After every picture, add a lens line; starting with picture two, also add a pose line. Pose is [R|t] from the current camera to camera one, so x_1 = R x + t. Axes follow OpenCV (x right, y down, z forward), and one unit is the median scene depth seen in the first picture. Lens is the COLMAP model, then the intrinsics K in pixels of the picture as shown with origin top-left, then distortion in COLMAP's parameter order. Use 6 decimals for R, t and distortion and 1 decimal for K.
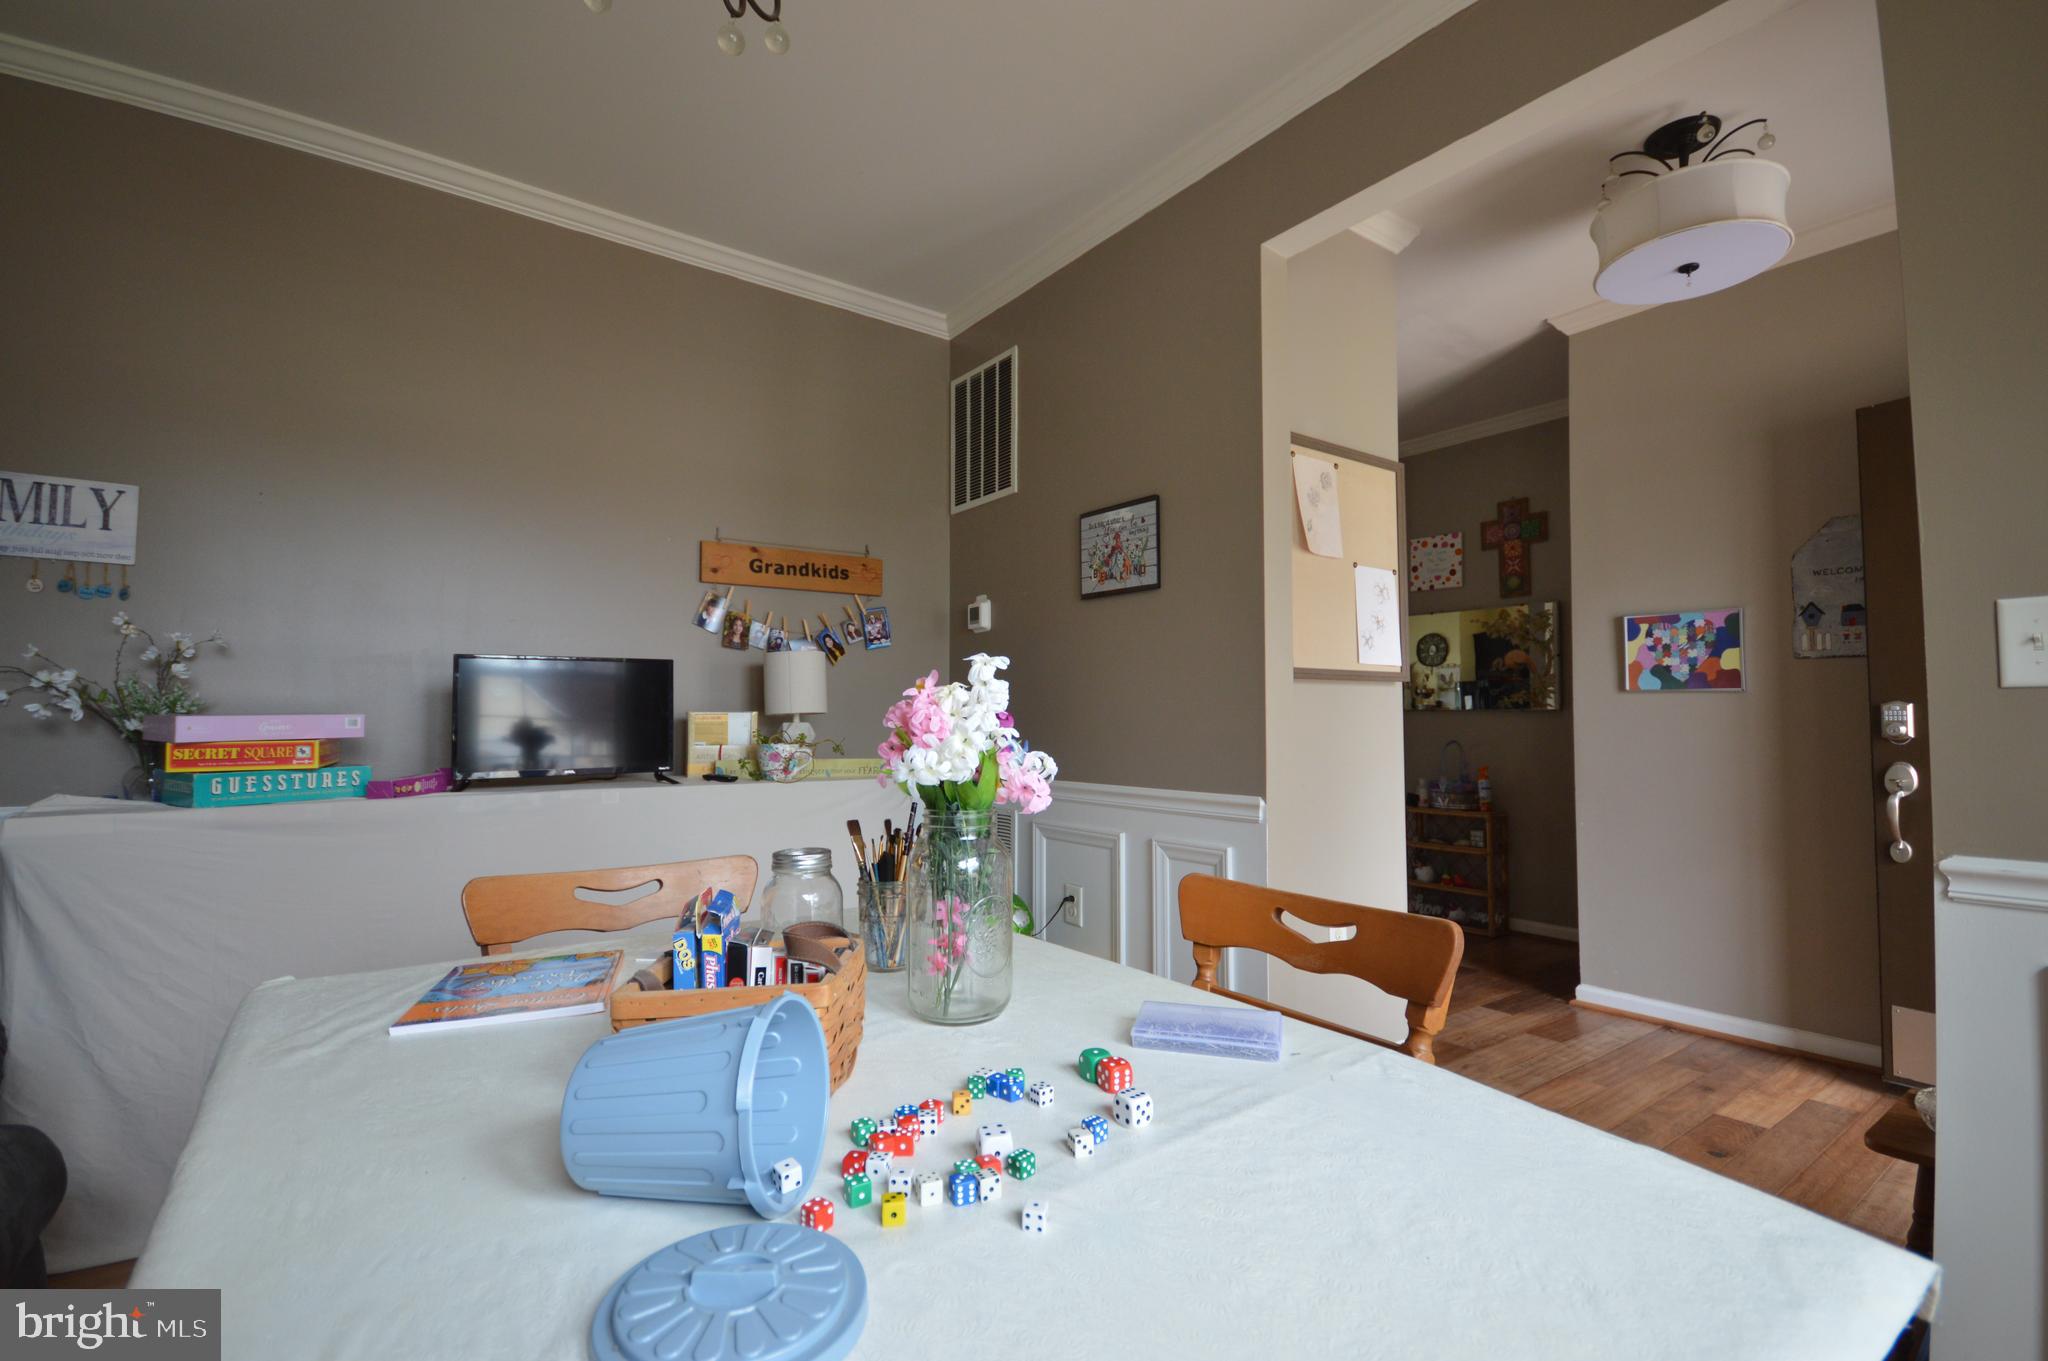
lens RADIAL K [[909.5, 0, 1023.1], [0, 909.5, 676.4], [0, 0, 1]] dist [0.010207, -0.010641]
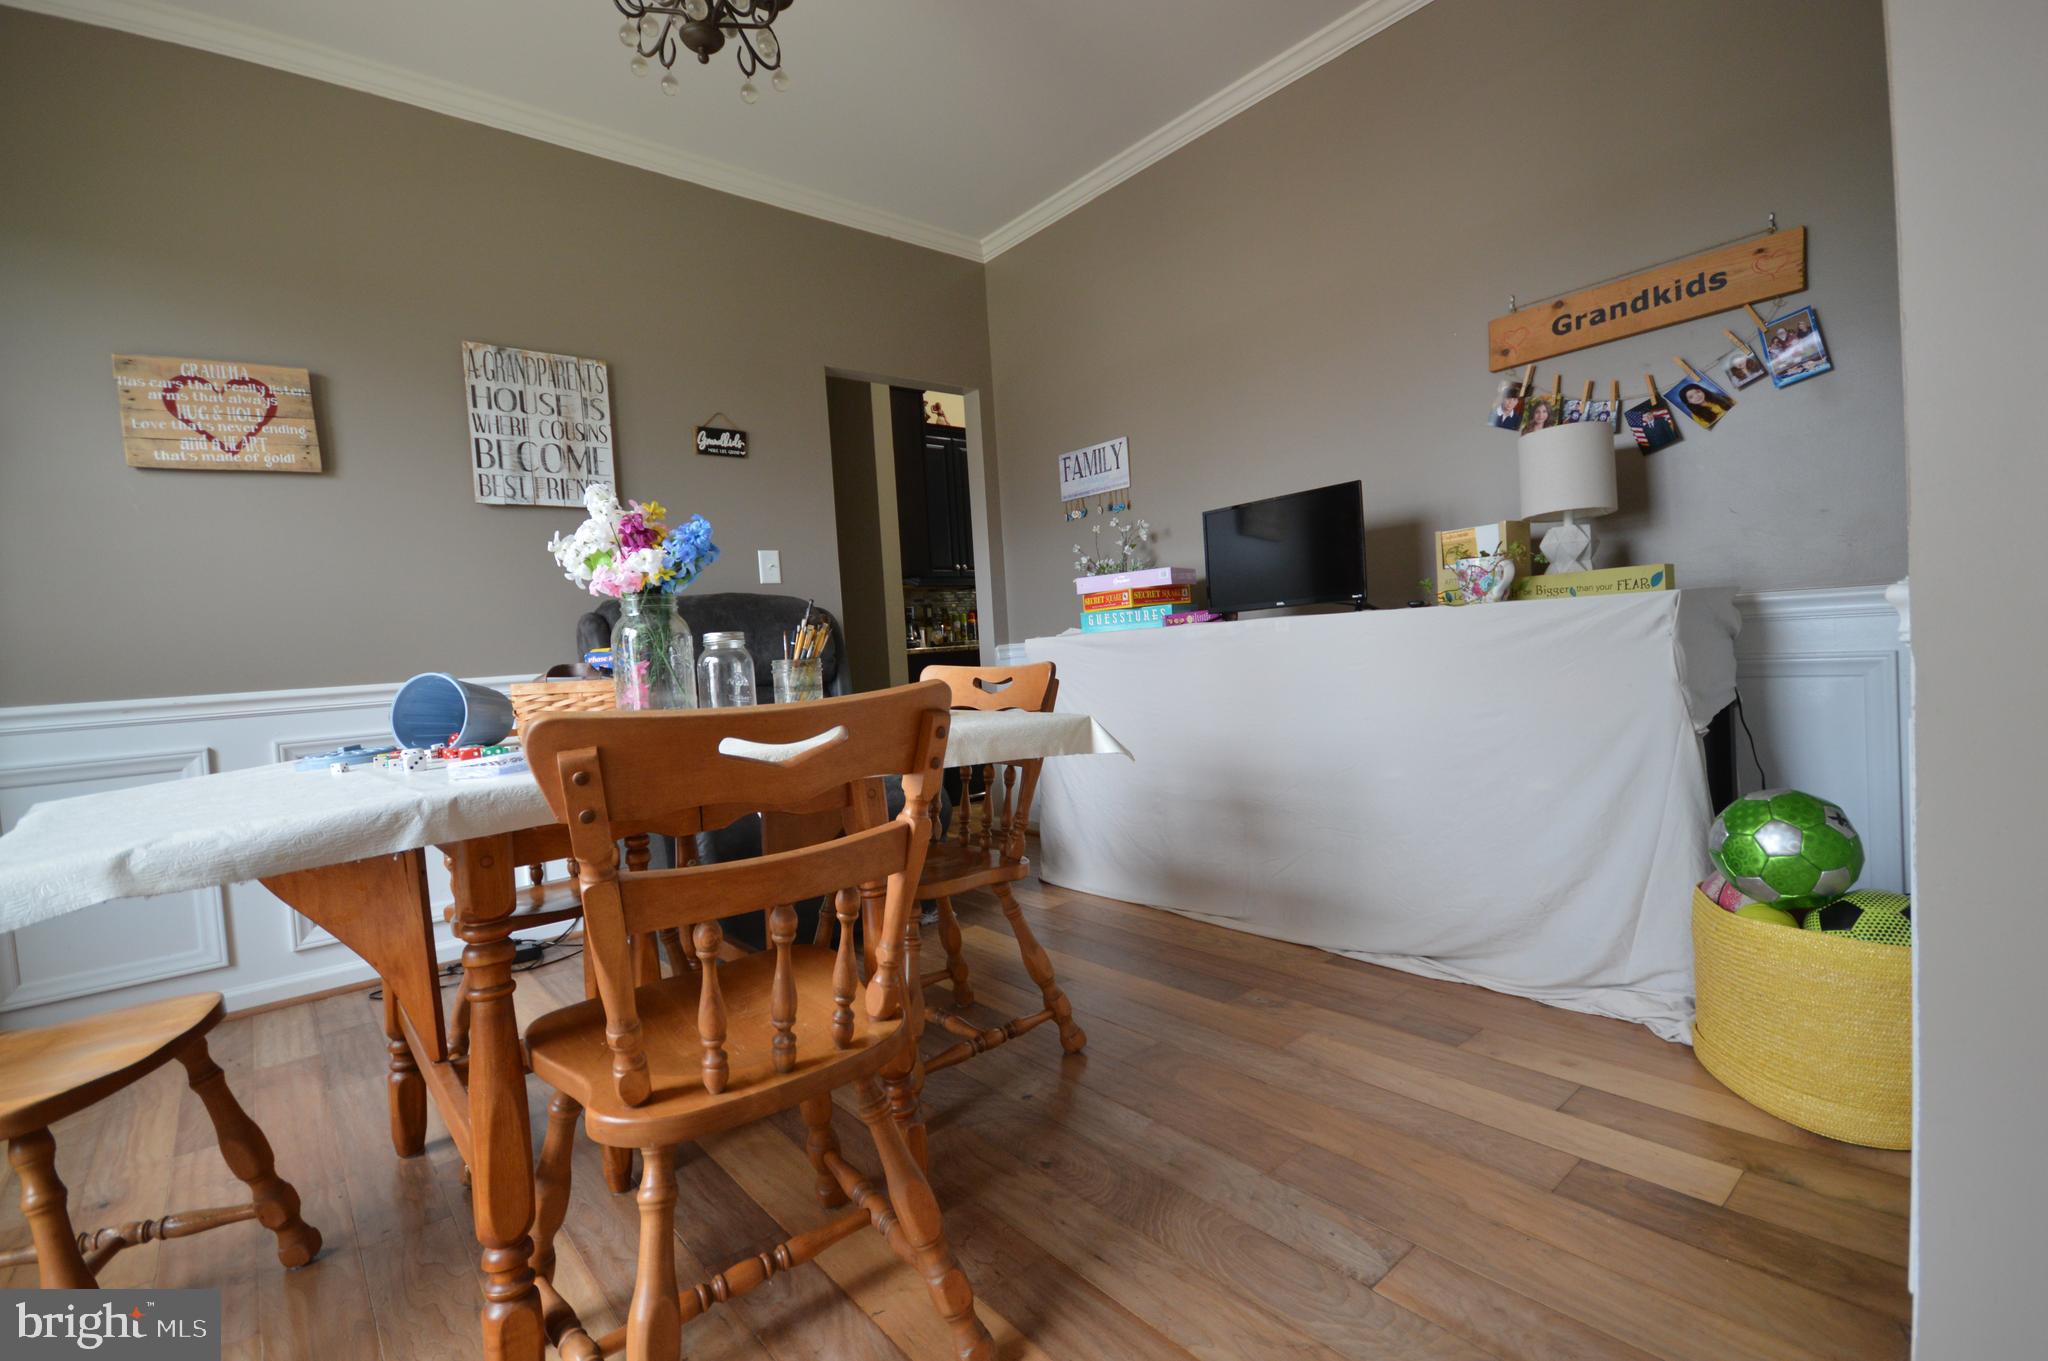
lens RADIAL K [[909.5, 0, 1023.1], [0, 909.5, 676.4], [0, 0, 1]] dist [0.010207, -0.010641]
pose [[0.075878, 0.031696, -0.996613, 0.495602], [0.110892, 0.993026, 0.040025, 0.099768], [0.990932, -0.113554, 0.071834, 0.535630]]
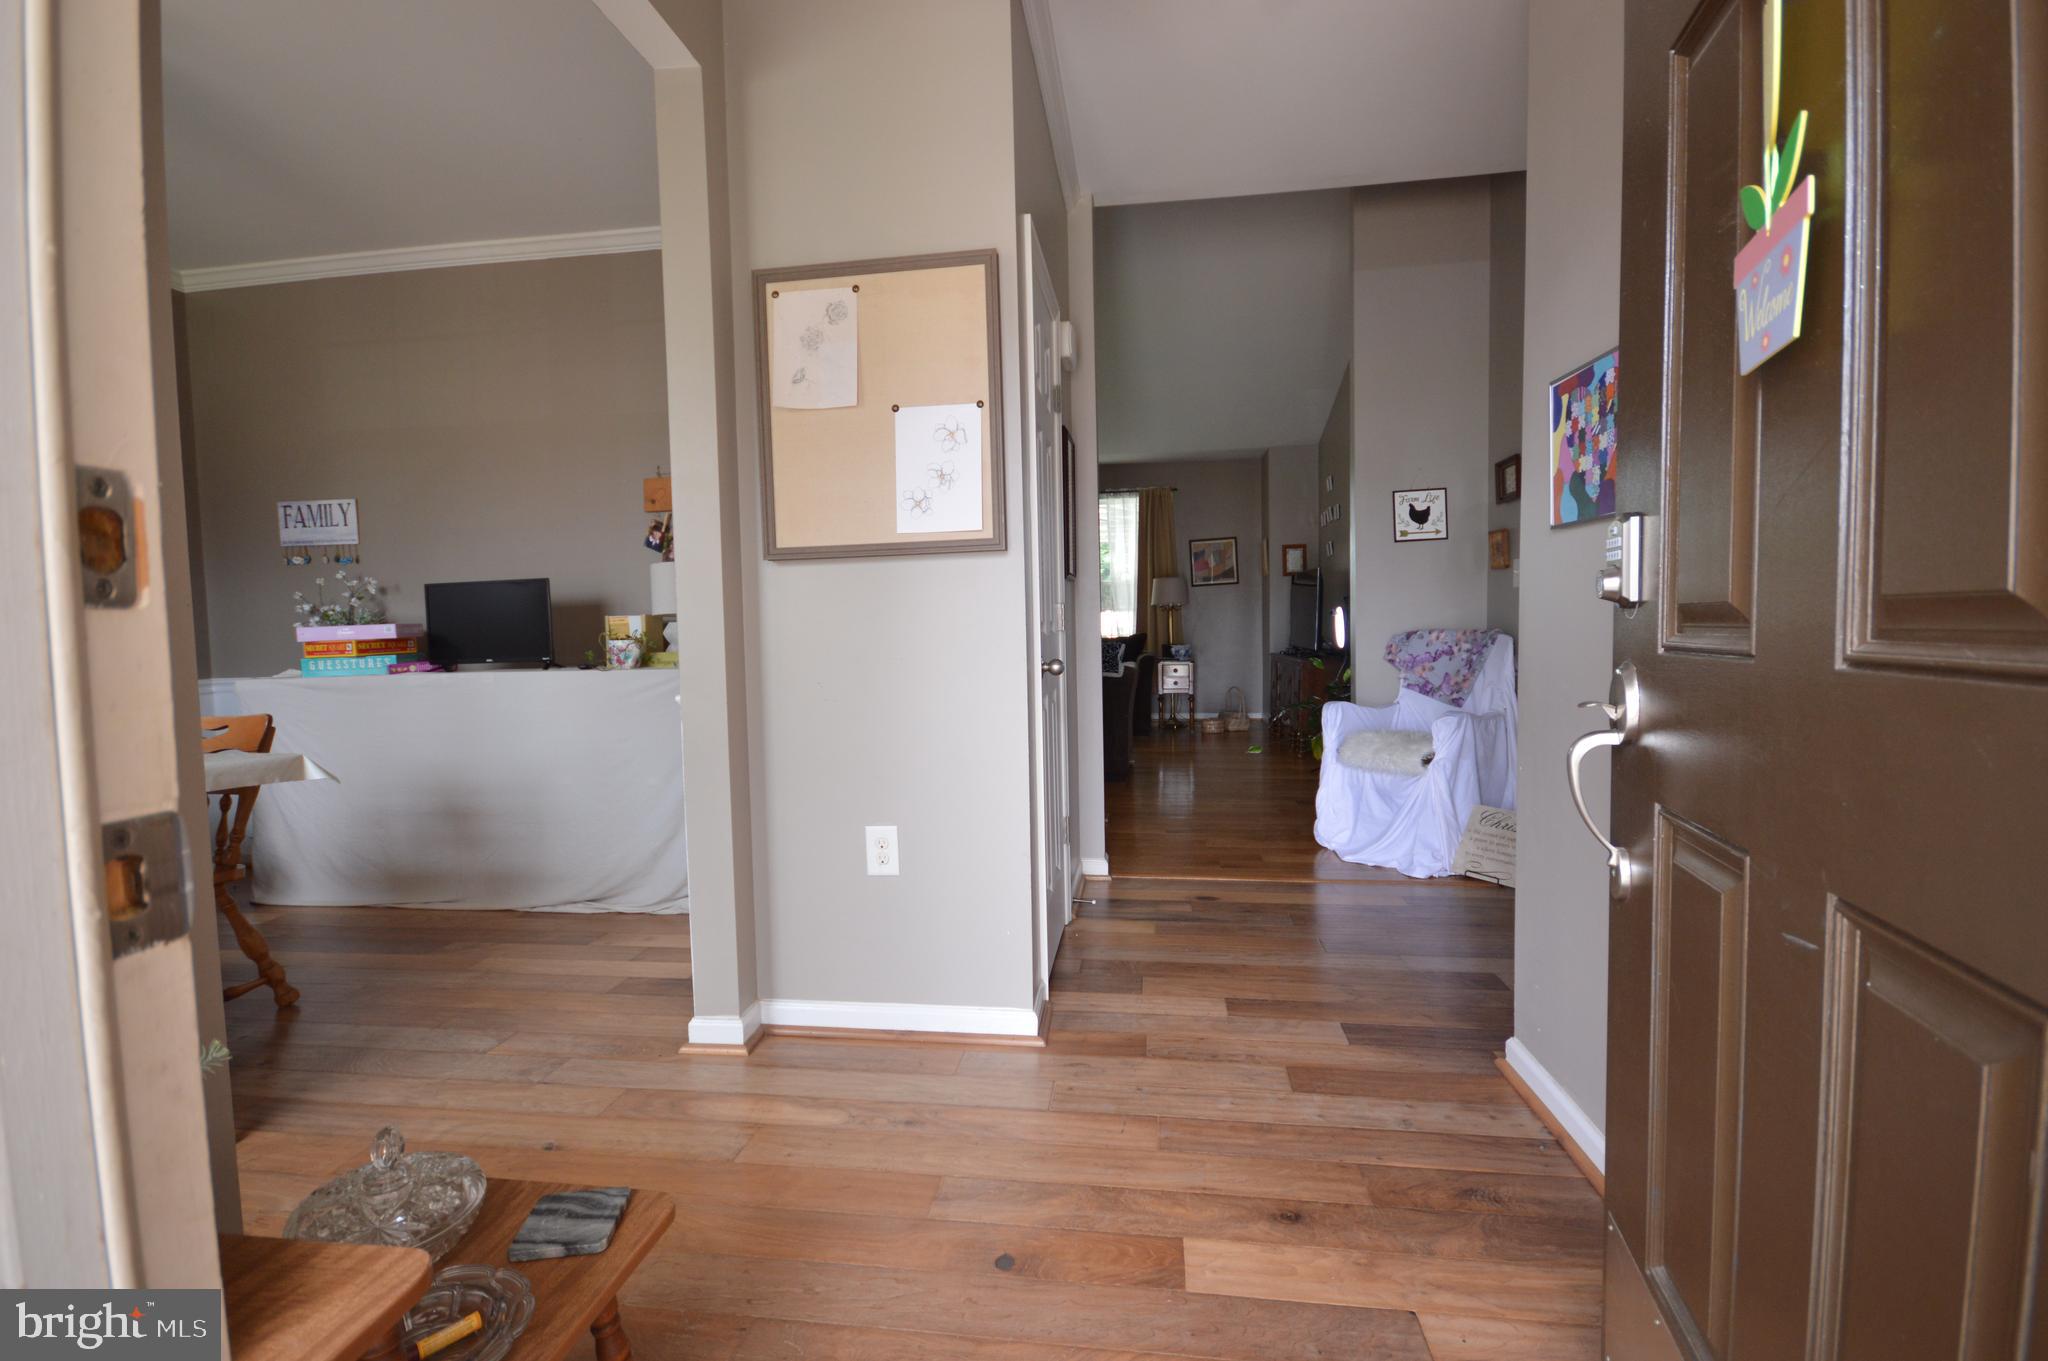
lens RADIAL K [[909.5, 0, 1023.1], [0, 909.5, 676.4], [0, 0, 1]] dist [0.010207, -0.010641]
pose [[0.718057, 0.019669, -0.695706, 0.992305], [0.058823, 0.994309, 0.088824, 0.044985], [0.693494, -0.104704, 0.712813, 0.484791]]
